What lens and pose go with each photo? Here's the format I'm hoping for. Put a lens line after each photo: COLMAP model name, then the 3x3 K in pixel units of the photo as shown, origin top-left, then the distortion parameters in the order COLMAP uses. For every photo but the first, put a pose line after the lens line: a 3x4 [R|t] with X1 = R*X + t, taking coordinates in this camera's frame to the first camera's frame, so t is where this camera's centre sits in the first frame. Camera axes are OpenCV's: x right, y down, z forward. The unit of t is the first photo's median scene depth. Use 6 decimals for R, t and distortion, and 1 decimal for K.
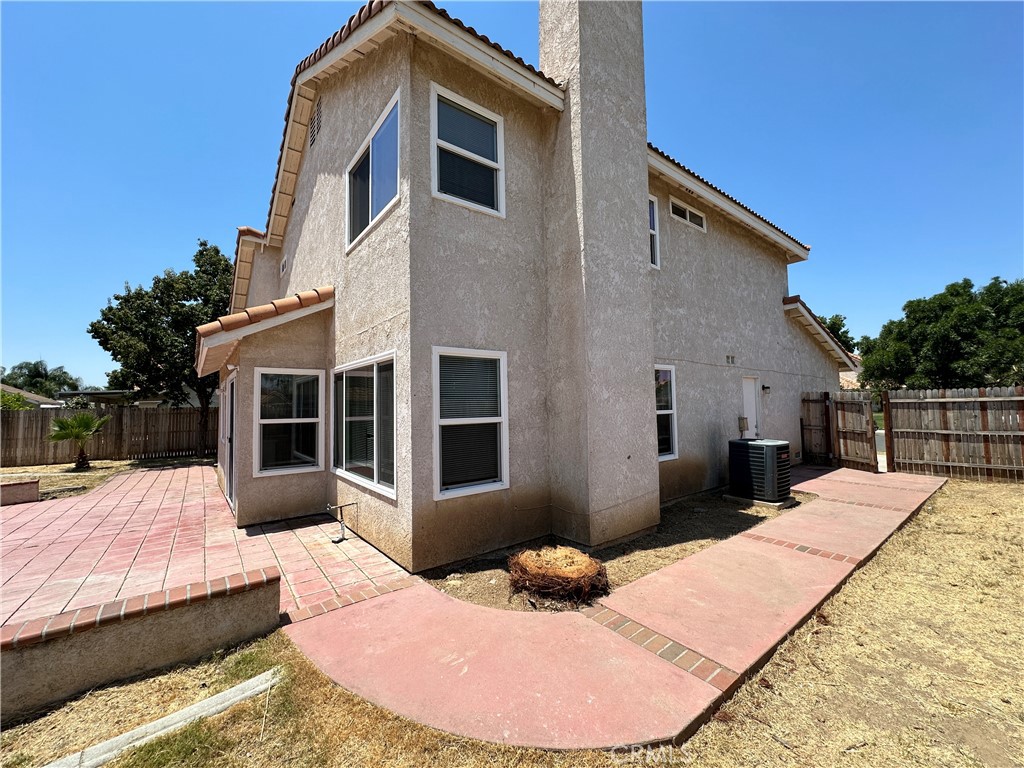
lens RADIAL K [[410.7, 0, 512.0], [0, 410.7, 384.0], [0, 0, 1]] dist [-0.002373, 0.000351]
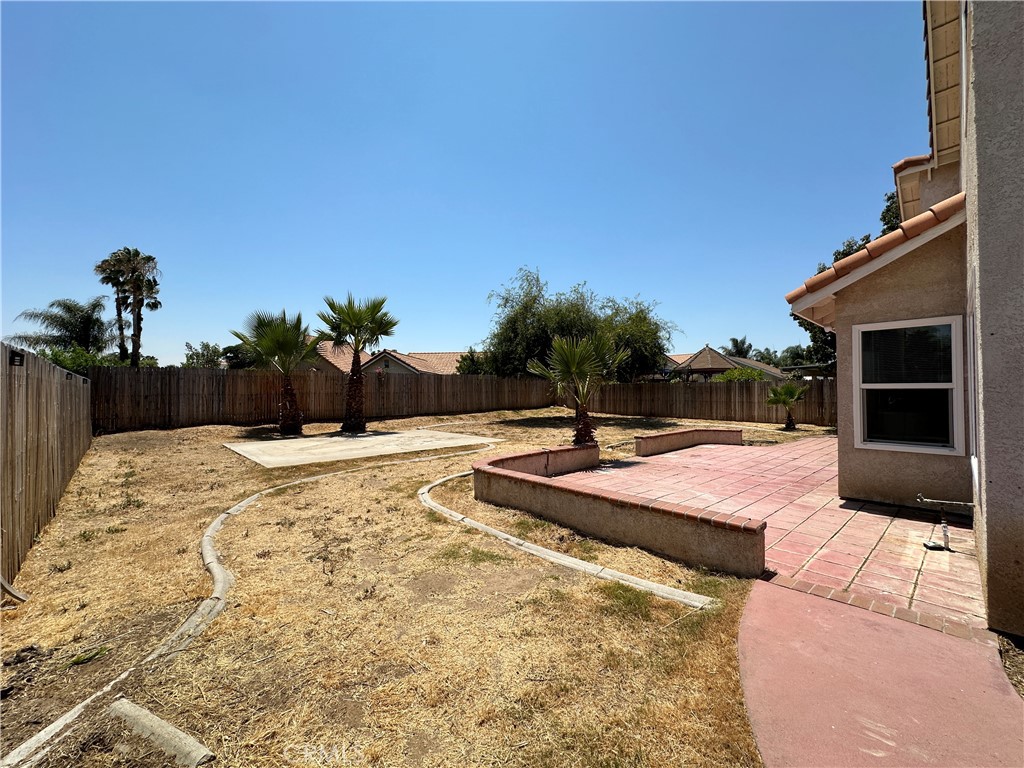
lens RADIAL K [[412.6, 0, 512.0], [0, 412.6, 384.0], [0, 0, 1]] dist [-0.002572, 0.000050]
pose [[0.071536, -0.001609, -0.997437, 0.163417], [0.059679, 0.998214, 0.002670, 0.030194], [0.995651, -0.059717, 0.071504, 0.143395]]
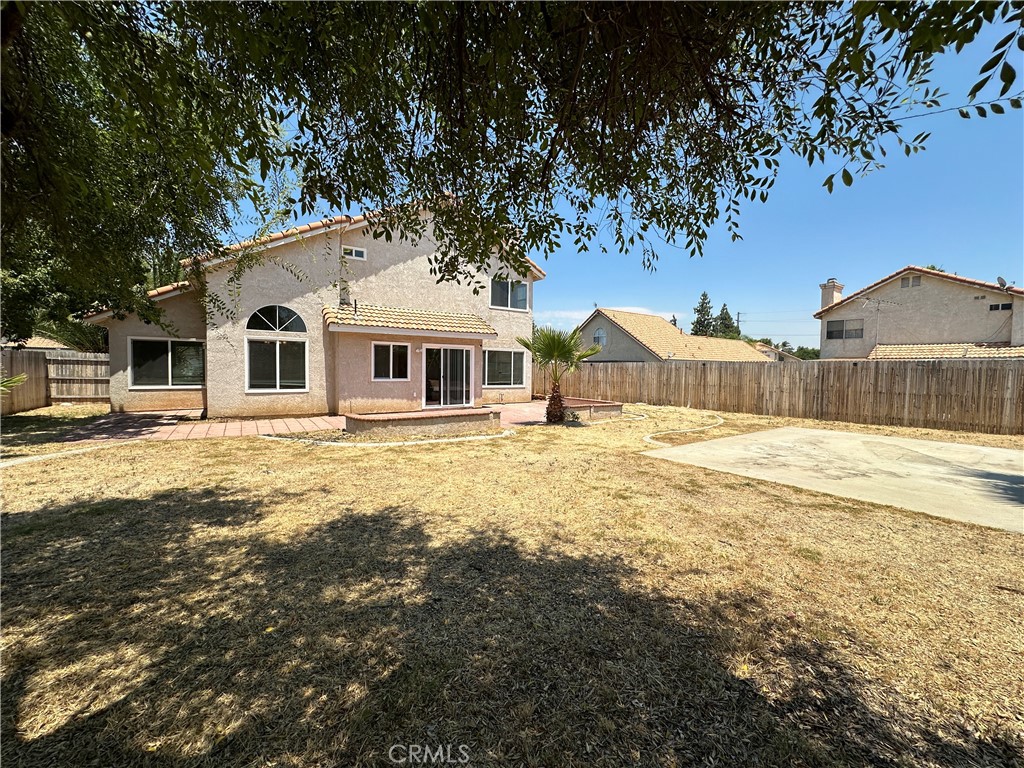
lens RADIAL K [[412.6, 0, 512.0], [0, 412.6, 384.0], [0, 0, 1]] dist [-0.002572, 0.000050]
pose [[0.066826, -0.019499, 0.997574, -2.285618], [-0.069814, 0.997267, 0.024170, 0.084501], [-0.995319, -0.071260, 0.065282, 0.451521]]
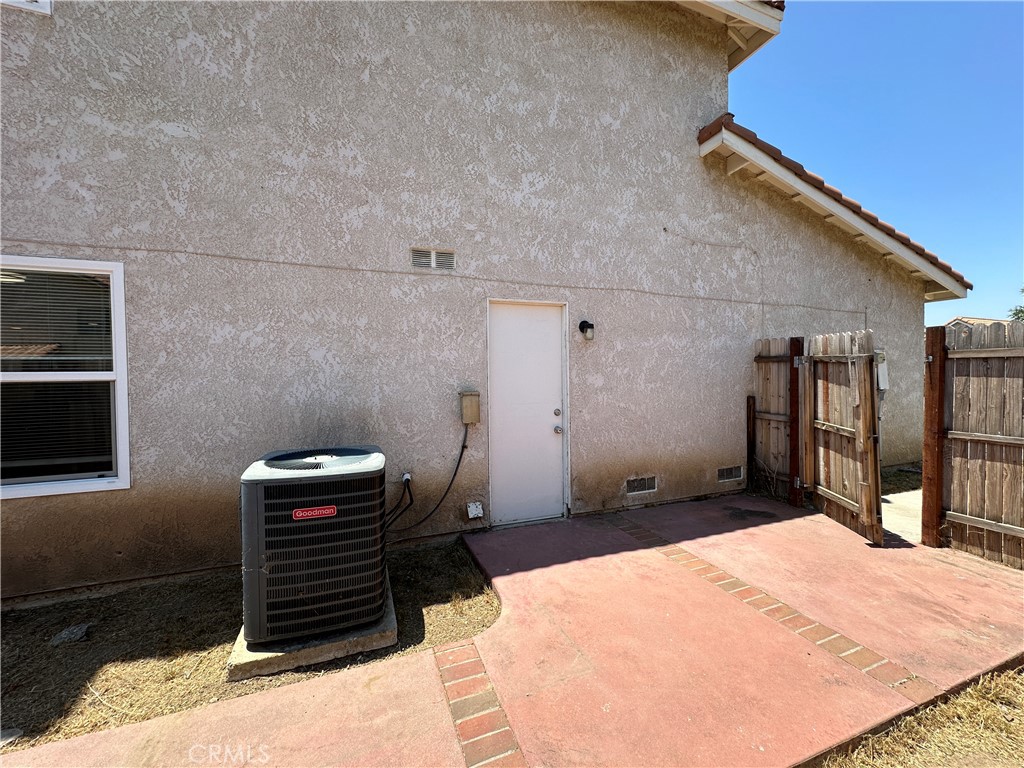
lens RADIAL K [[410.7, 0, 512.0], [0, 410.7, 384.0], [0, 0, 1]] dist [-0.002373, 0.000351]
pose [[0.954417, 0.014071, -0.298144, 0.769316], [0.010028, 0.996813, 0.079146, 0.039926], [0.298307, -0.078528, 0.951234, 0.624563]]
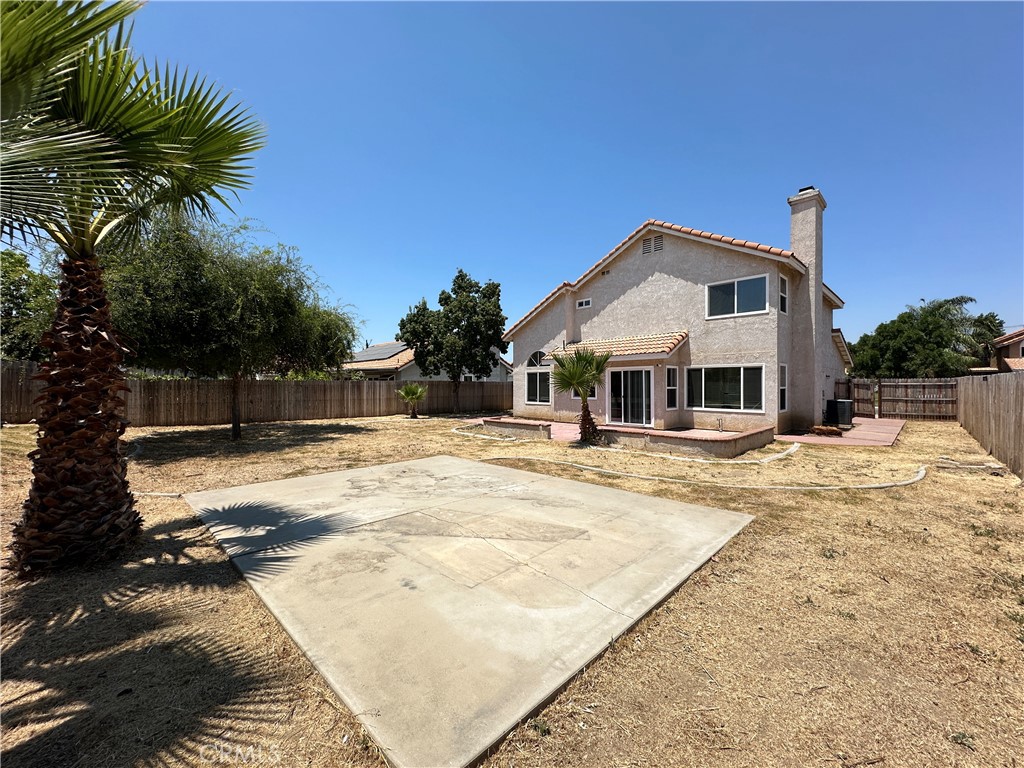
lens RADIAL K [[412.6, 0, 512.0], [0, 412.6, 384.0], [0, 0, 1]] dist [-0.002572, 0.000050]
pose [[0.993451, 0.016189, 0.113109, -1.310034], [-0.022111, 0.998438, 0.051300, -0.025776], [-0.112102, -0.053465, 0.992257, -0.952294]]
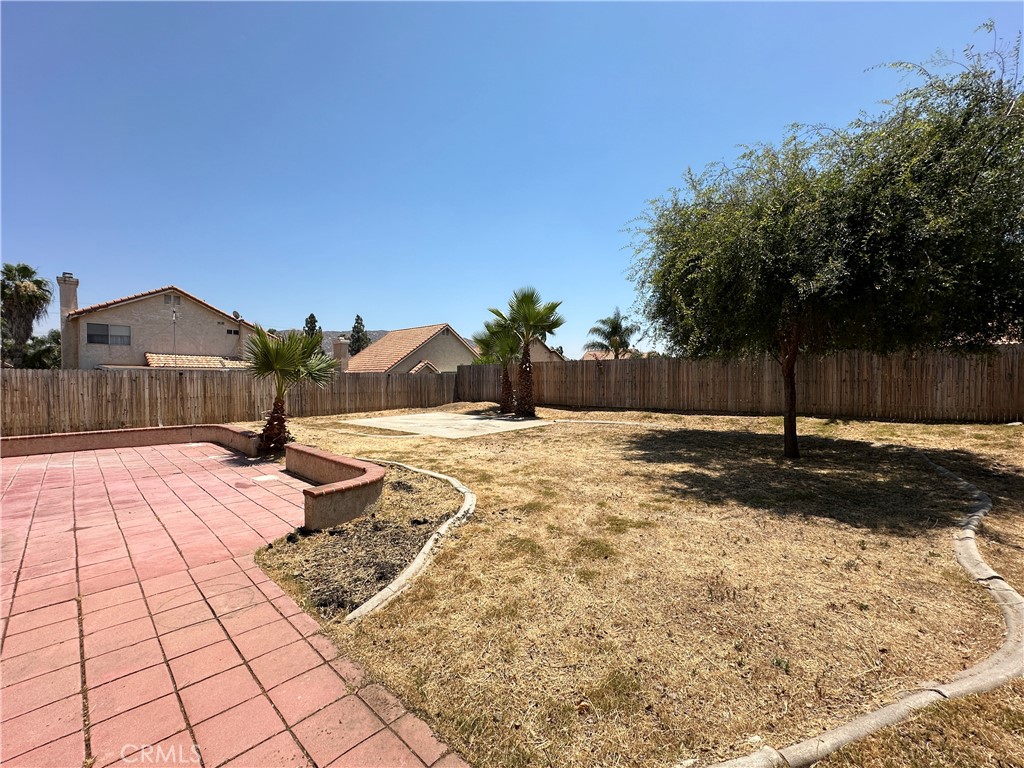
lens RADIAL K [[410.7, 0, 512.0], [0, 410.7, 384.0], [0, 0, 1]] dist [-0.002373, 0.000351]
pose [[-0.986183, 0.021298, -0.164287, -1.319026], [0.028114, 0.998833, -0.039275, 0.121985], [0.163259, -0.043351, -0.985630, 1.564130]]
